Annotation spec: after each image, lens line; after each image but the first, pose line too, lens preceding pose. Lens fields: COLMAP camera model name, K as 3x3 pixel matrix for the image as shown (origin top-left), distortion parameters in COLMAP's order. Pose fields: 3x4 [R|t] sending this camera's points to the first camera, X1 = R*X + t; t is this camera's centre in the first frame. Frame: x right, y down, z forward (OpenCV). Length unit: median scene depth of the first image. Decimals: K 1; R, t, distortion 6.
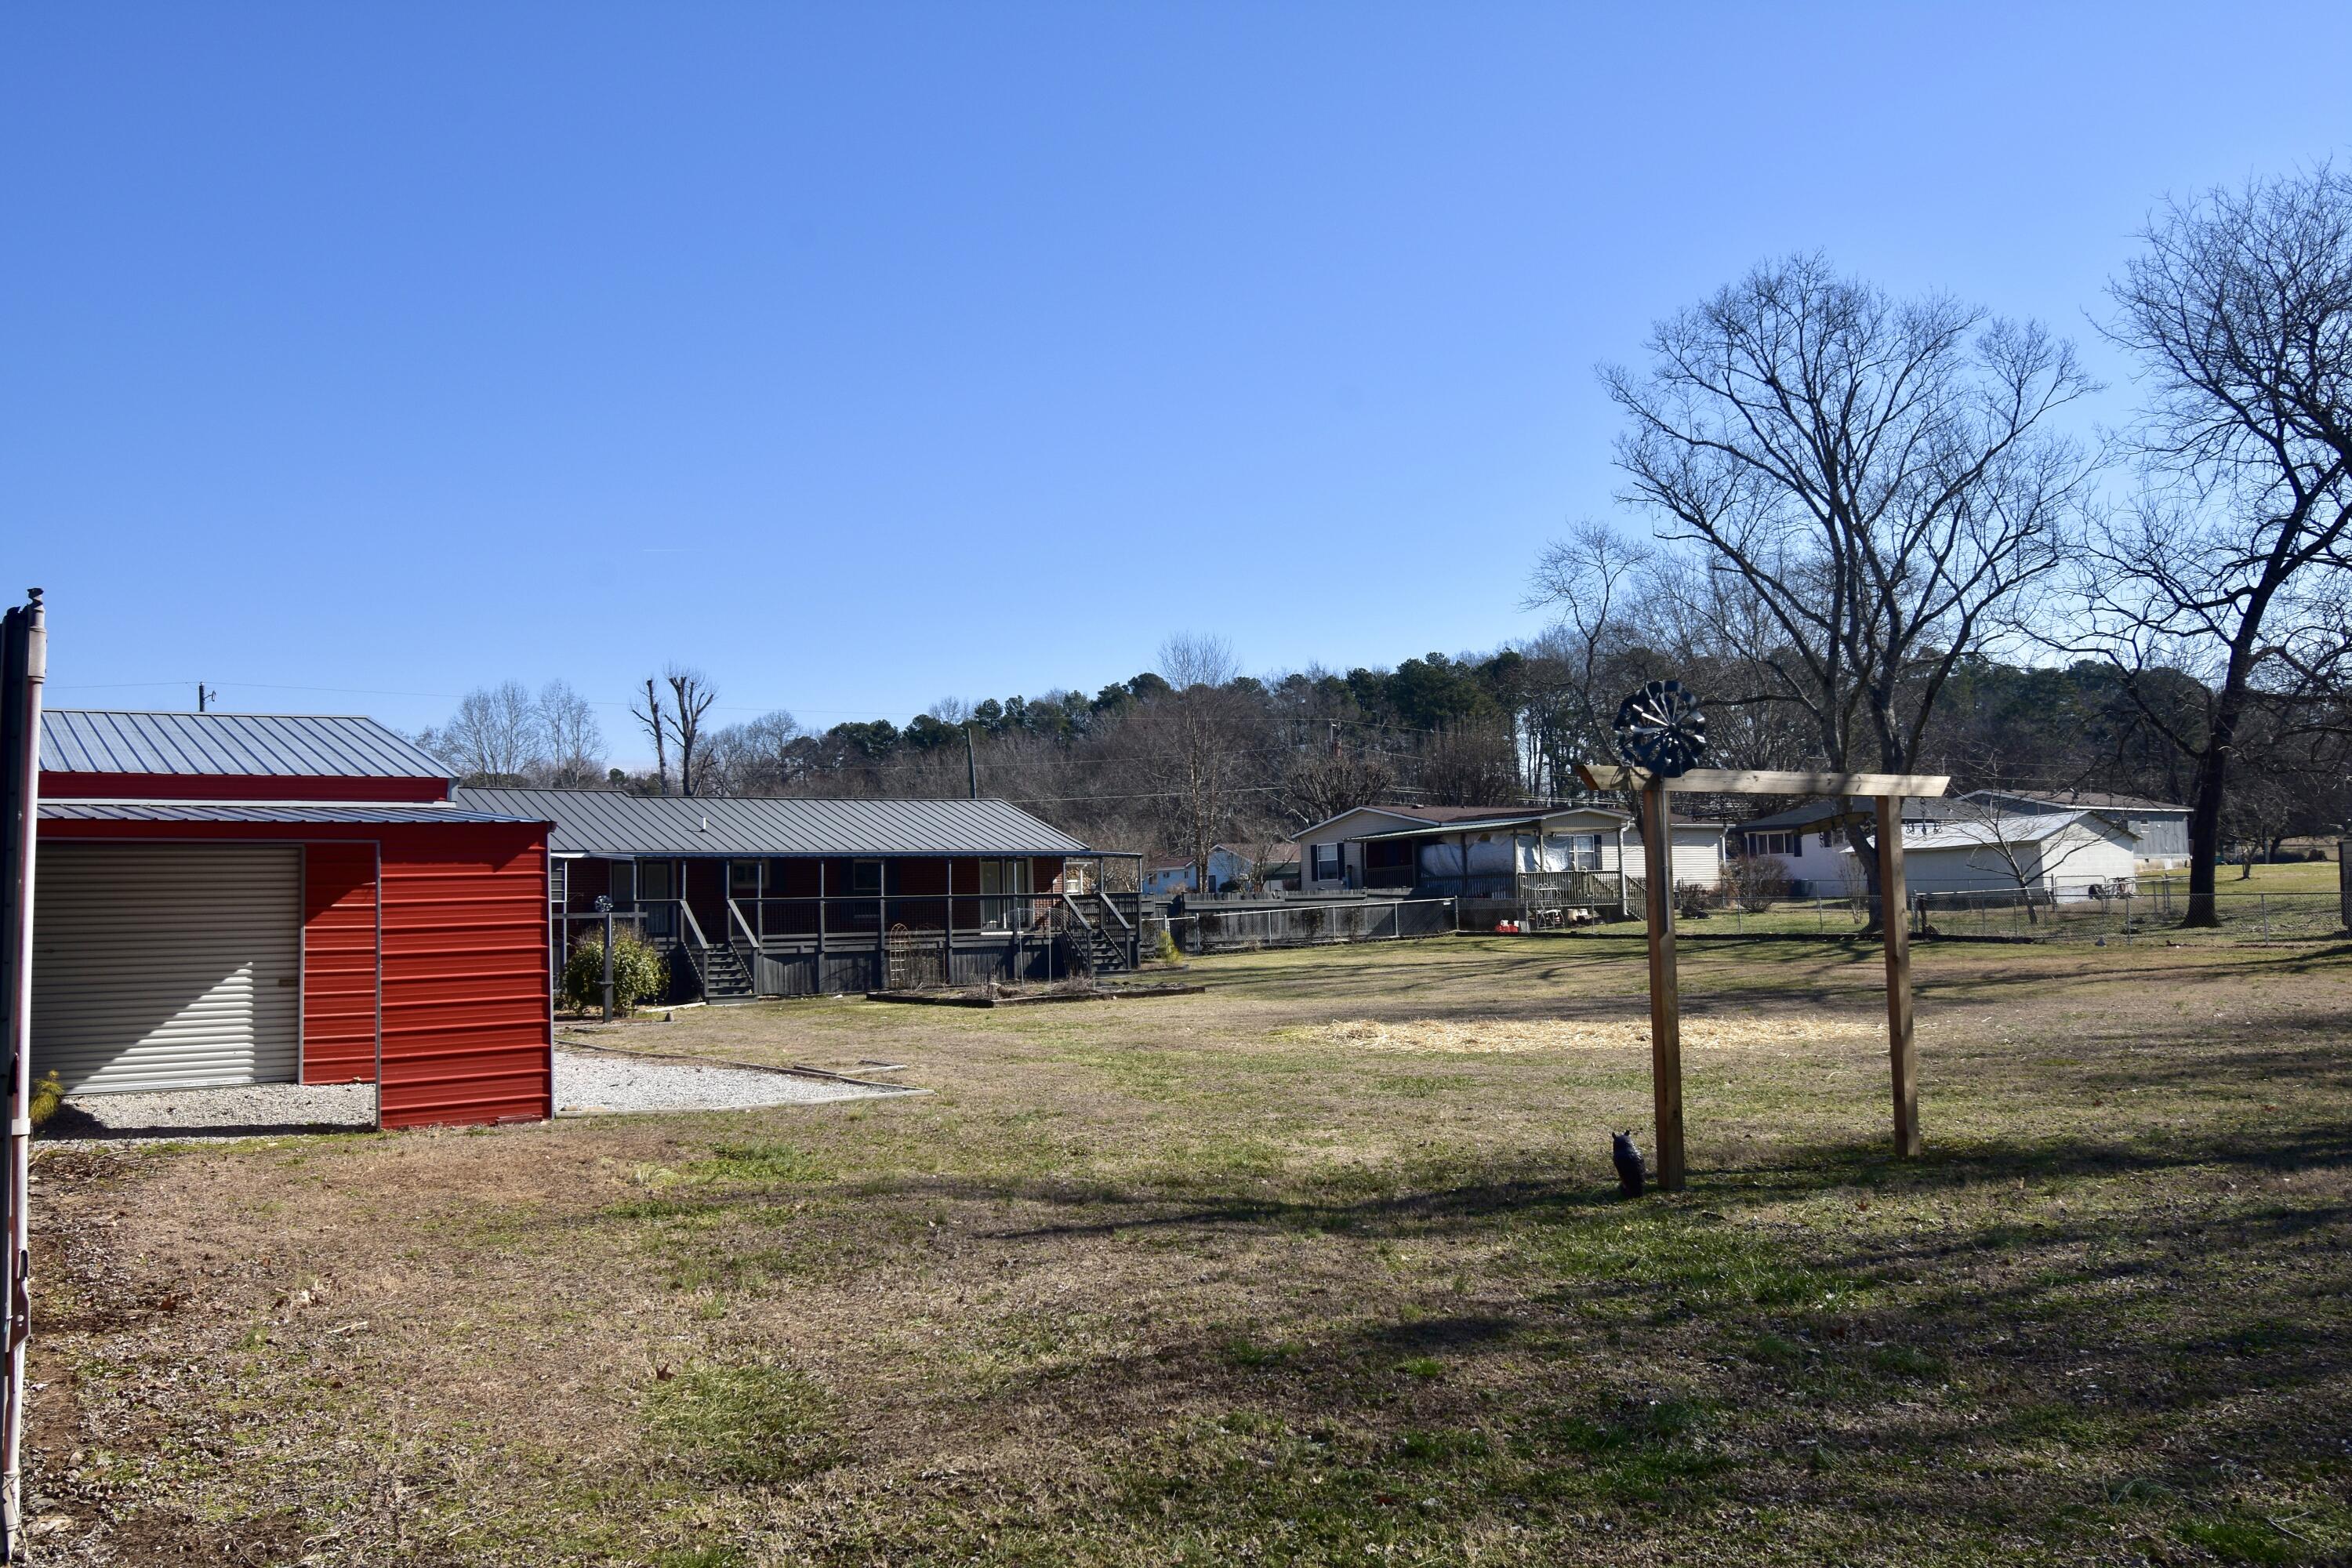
lens RADIAL K [[1944.8, 0, 1178.0], [0, 1944.8, 789.1], [0, 0, 1]] dist [0.006990, -0.021461]
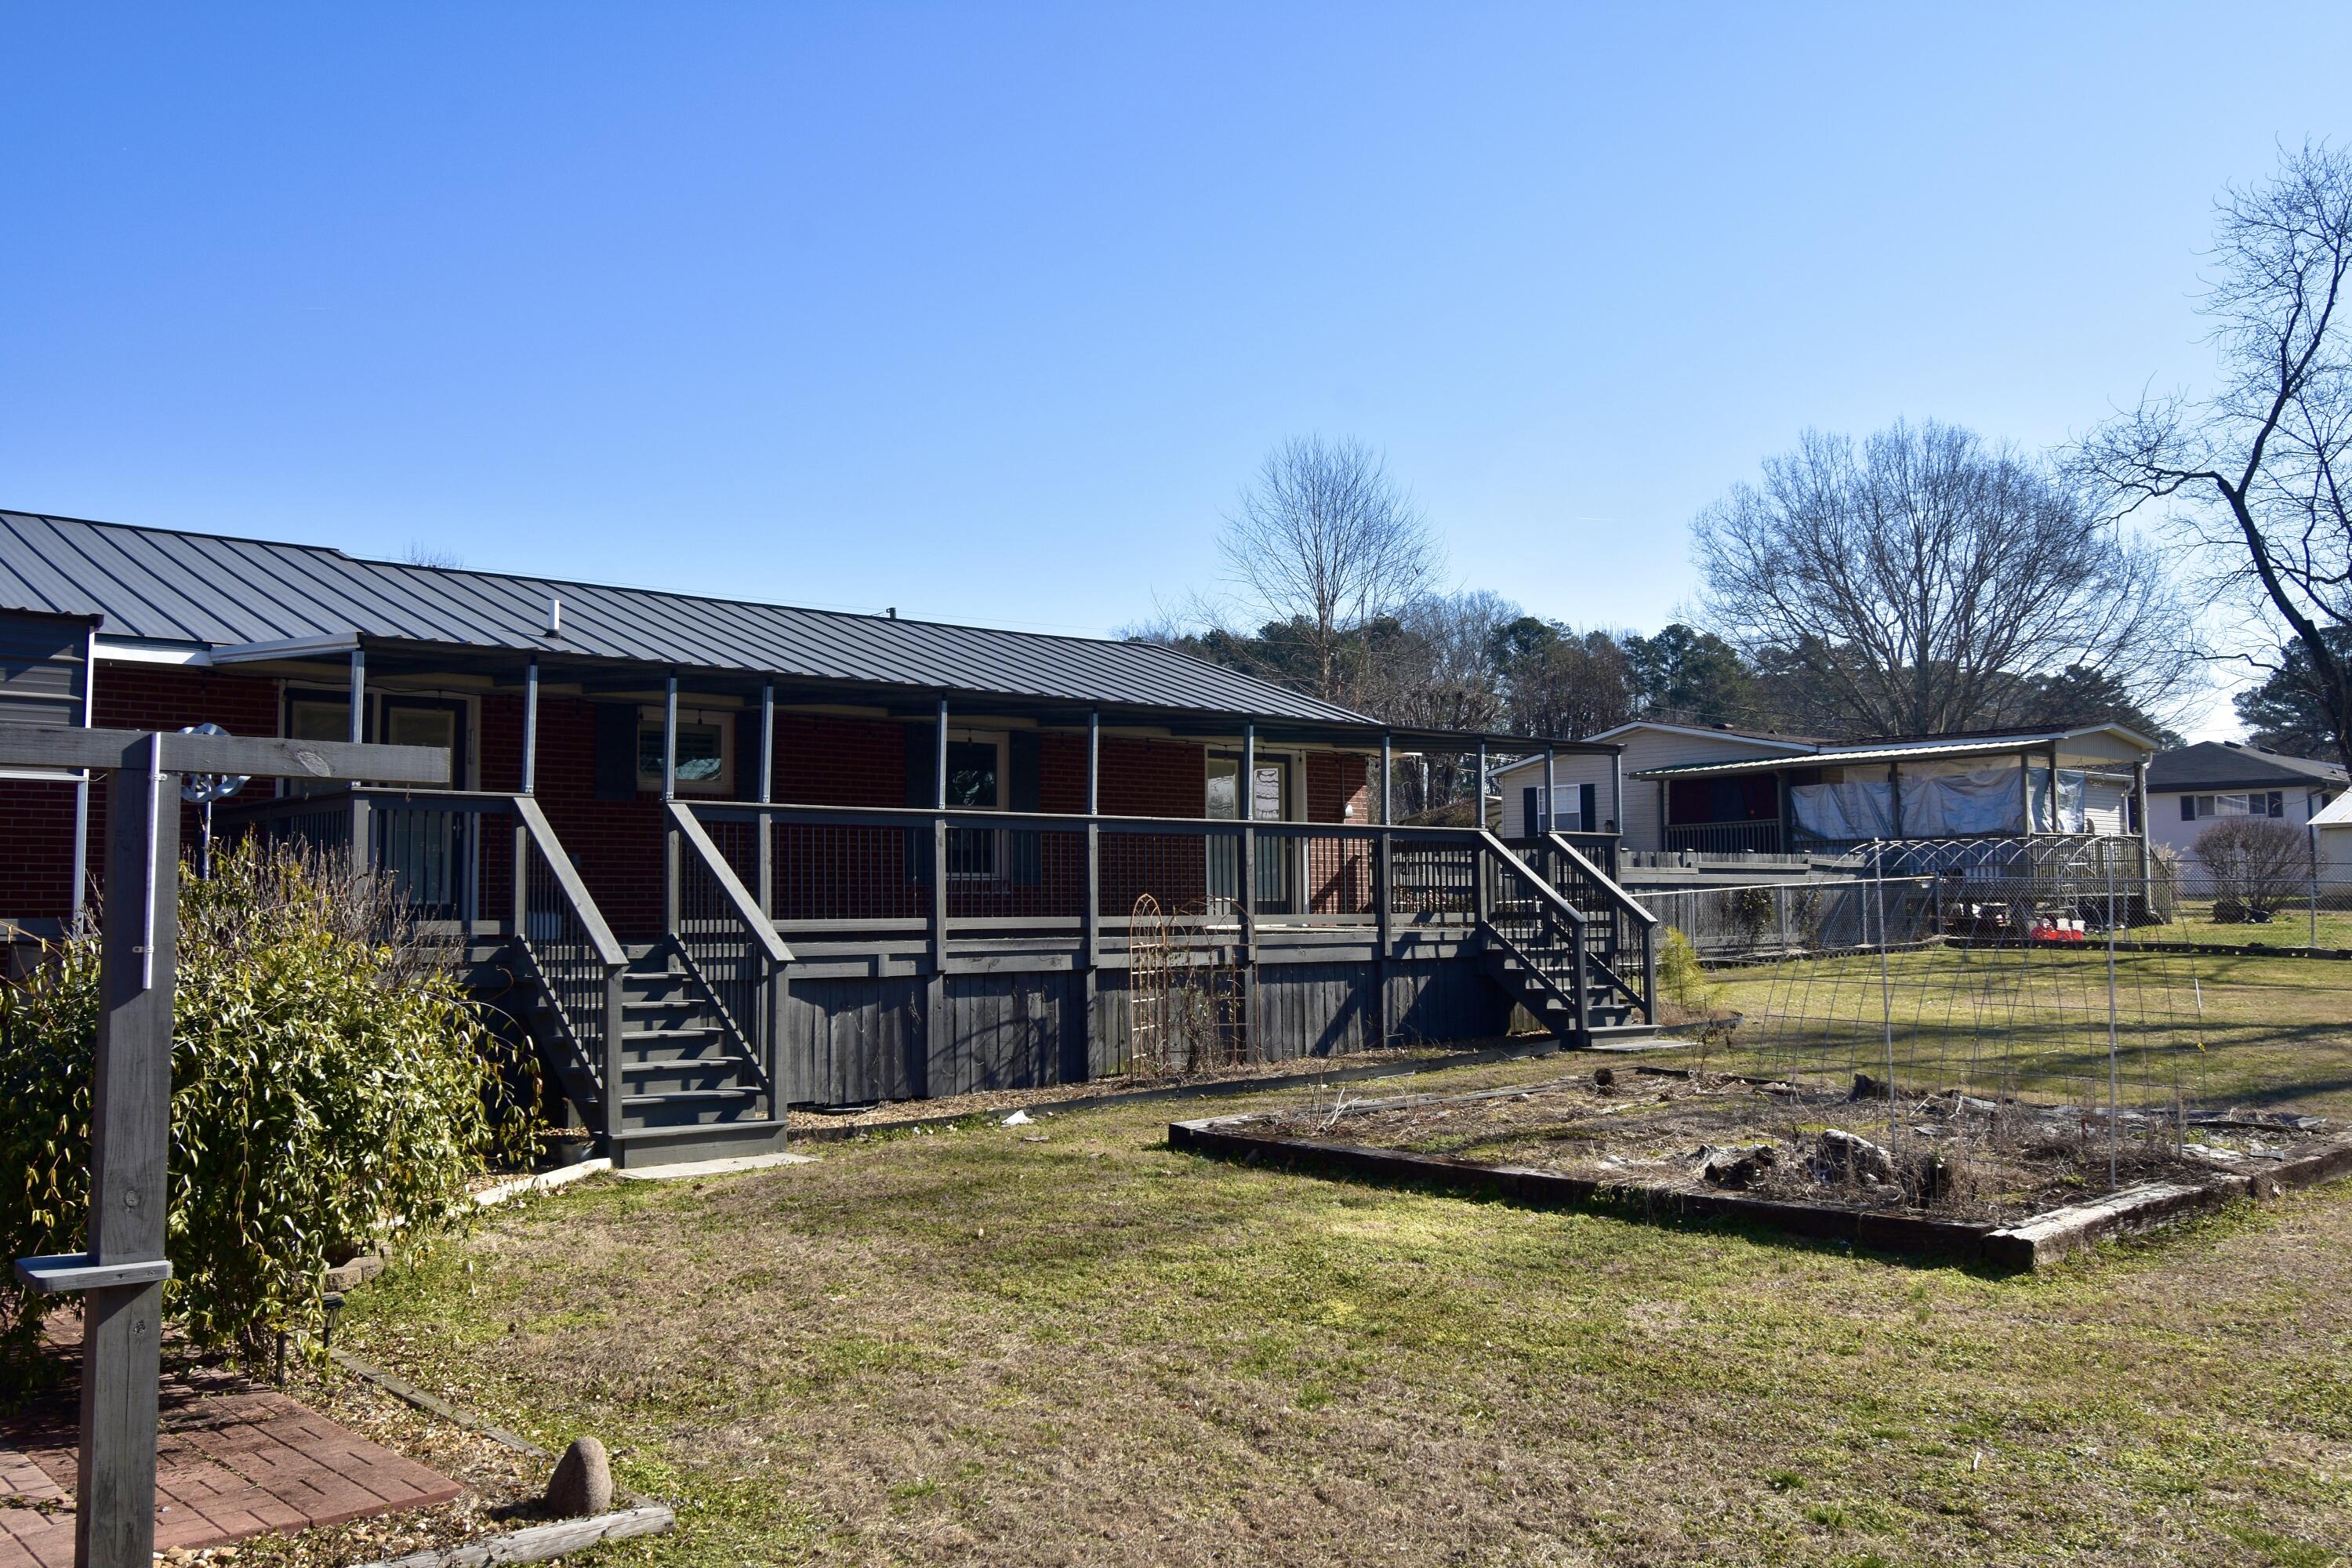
lens RADIAL K [[1944.8, 0, 1173.6], [0, 1944.8, 783.1], [0, 0, 1]] dist [0.006990, -0.021461]
pose [[0.991203, 0.028815, 0.129175, -0.187657], [-0.028665, 0.999585, -0.003021, 0.051320], [-0.129209, -0.000708, 0.991617, 0.668939]]
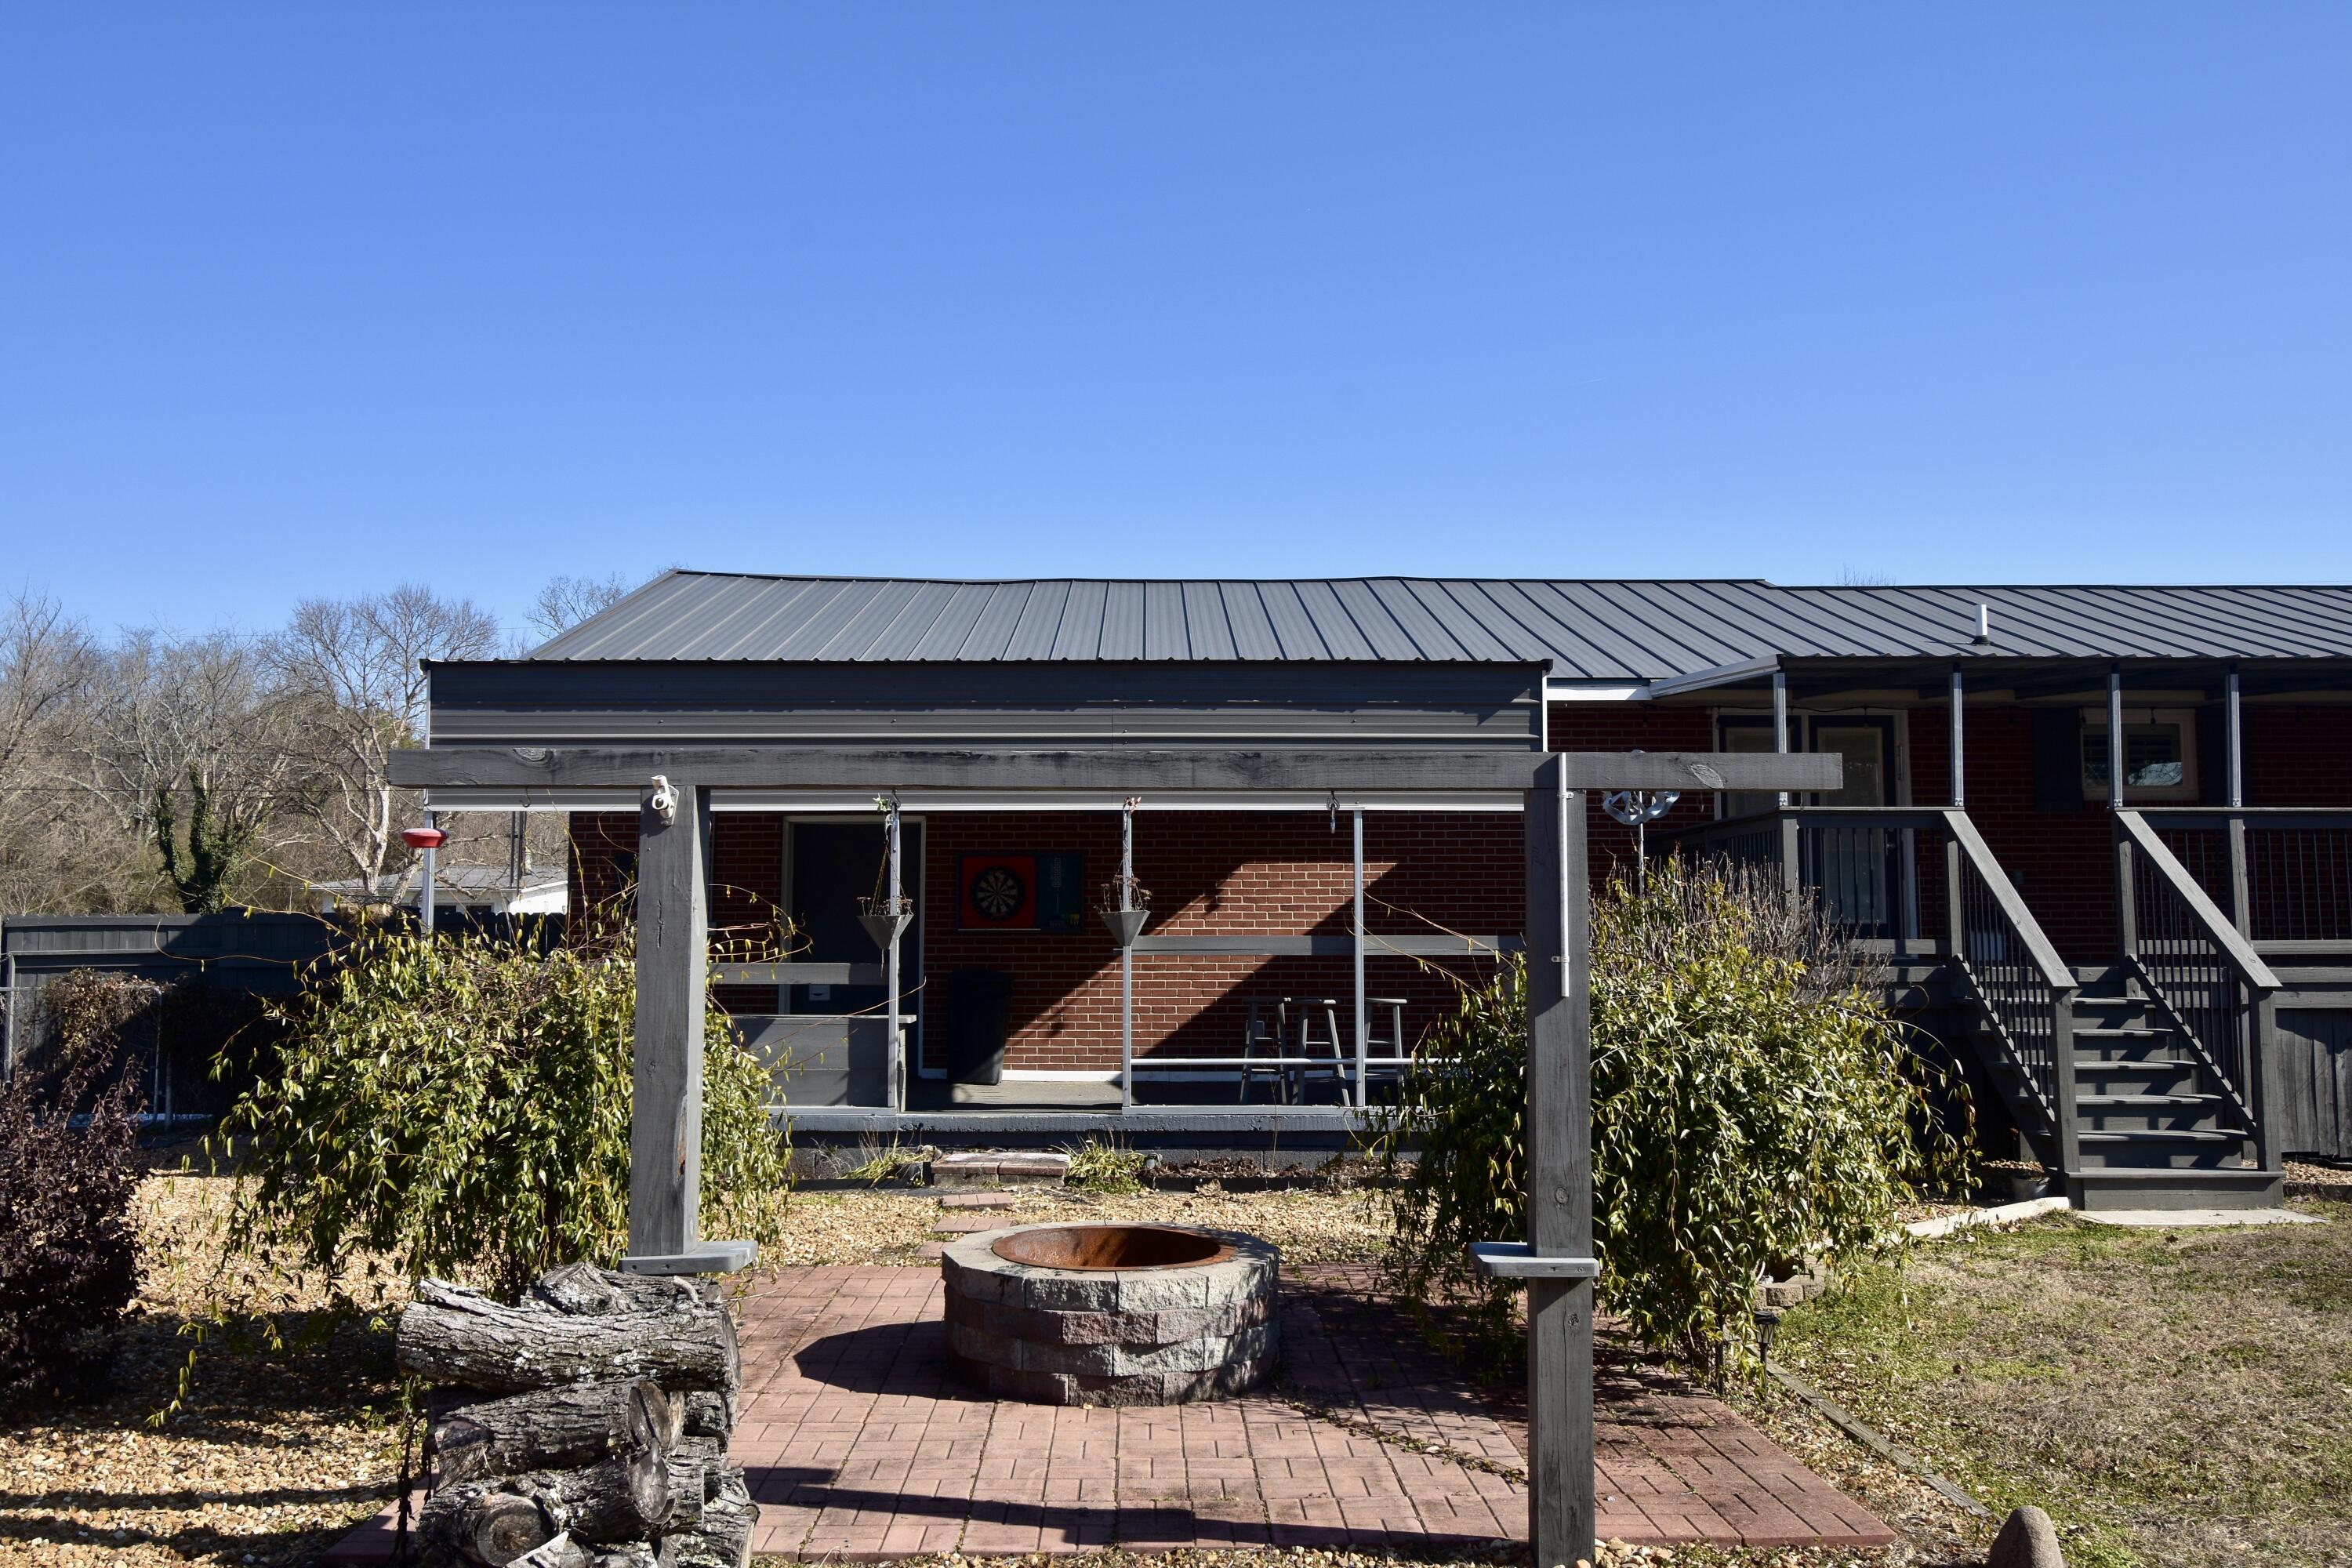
lens RADIAL K [[1944.8, 0, 1167.3], [0, 1944.8, 772.3], [0, 0, 1]] dist [0.006990, -0.021461]
pose [[0.833887, -0.022616, -0.551471, -0.186402], [0.016903, 0.999738, -0.015441, 0.052189], [0.551676, 0.003554, 0.834051, 0.674937]]
